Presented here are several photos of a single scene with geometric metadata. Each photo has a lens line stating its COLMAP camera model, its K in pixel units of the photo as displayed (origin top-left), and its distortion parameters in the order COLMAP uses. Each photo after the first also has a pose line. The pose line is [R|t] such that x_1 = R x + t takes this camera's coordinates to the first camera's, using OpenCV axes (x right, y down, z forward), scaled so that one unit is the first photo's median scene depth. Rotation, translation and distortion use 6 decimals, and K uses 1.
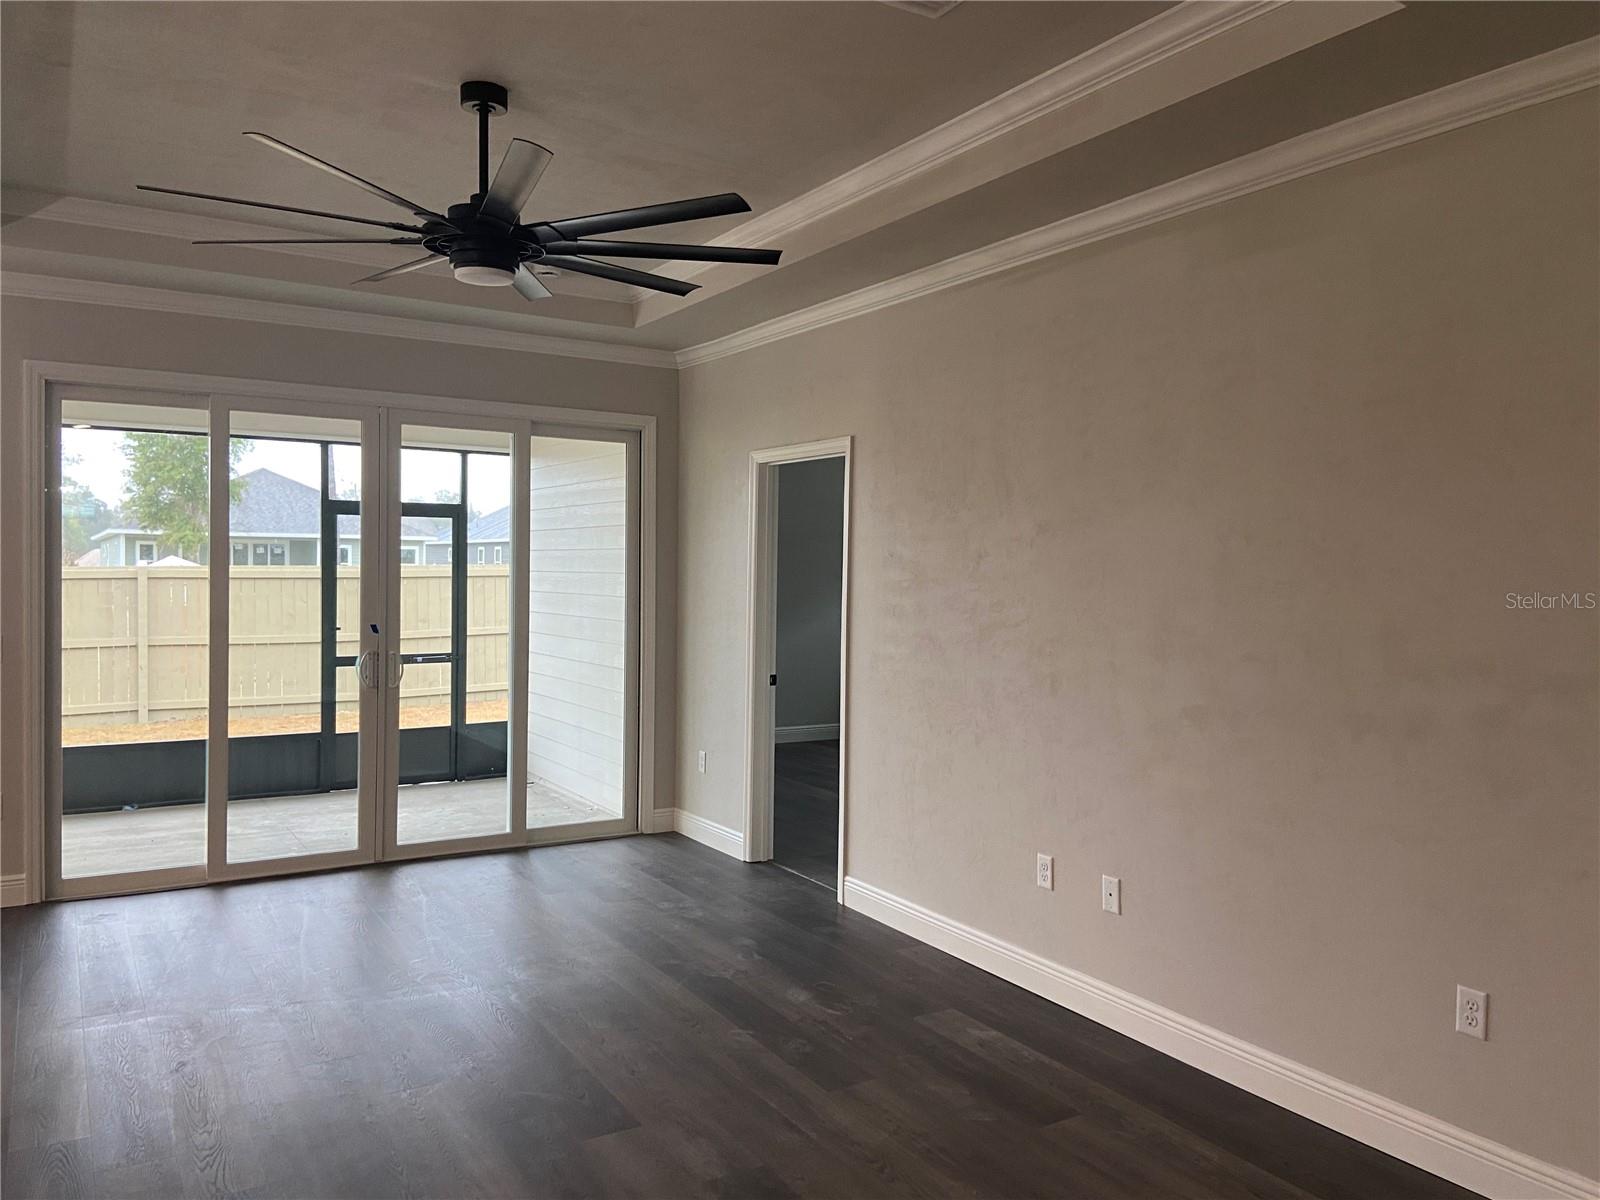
lens RADIAL K [[1216.0, 0, 821.4], [0, 1216.0, 599.4], [0, 0, 1]] dist [0.088436, -0.104151]
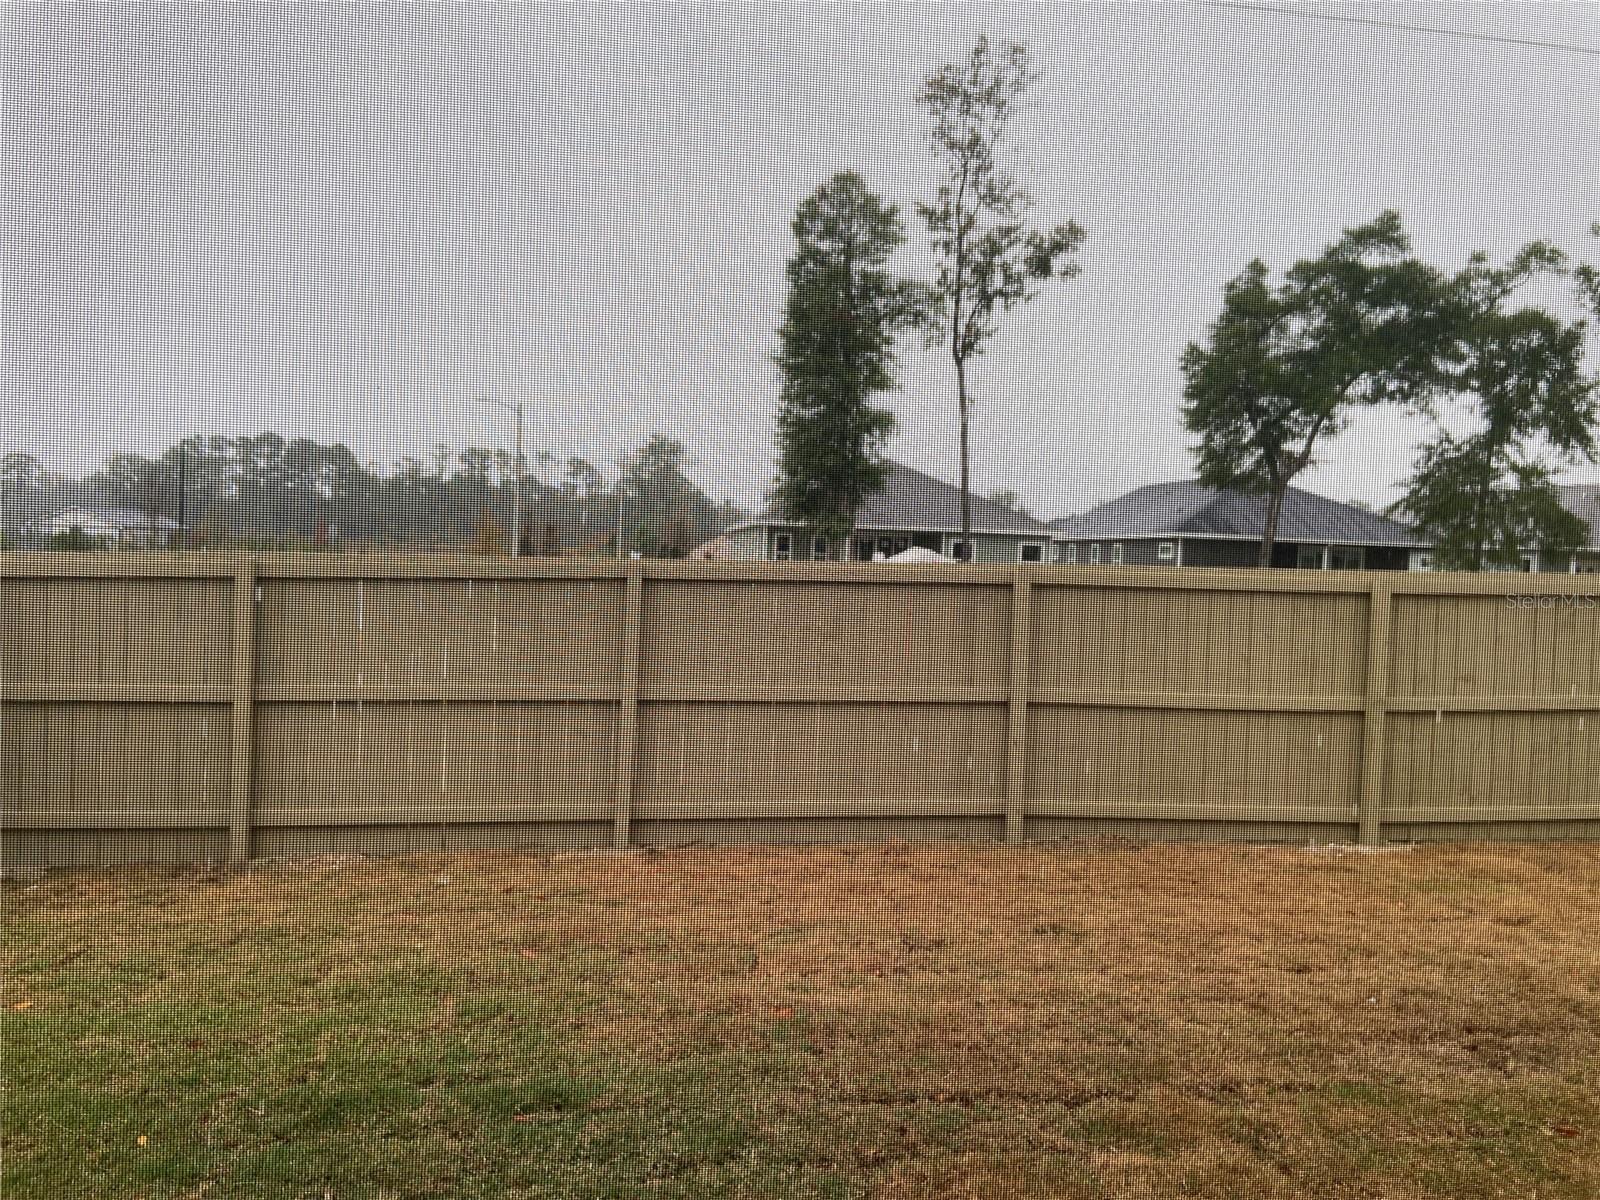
lens RADIAL K [[1216.0, 0, 801.0], [0, 1216.0, 597.5], [0, 0, 1]] dist [0.088436, -0.104151]
pose [[0.902714, 0.035780, -0.428751, -0.127247], [-0.036117, 0.999321, 0.007354, -0.003804], [0.428723, 0.008847, 0.903393, 0.143282]]
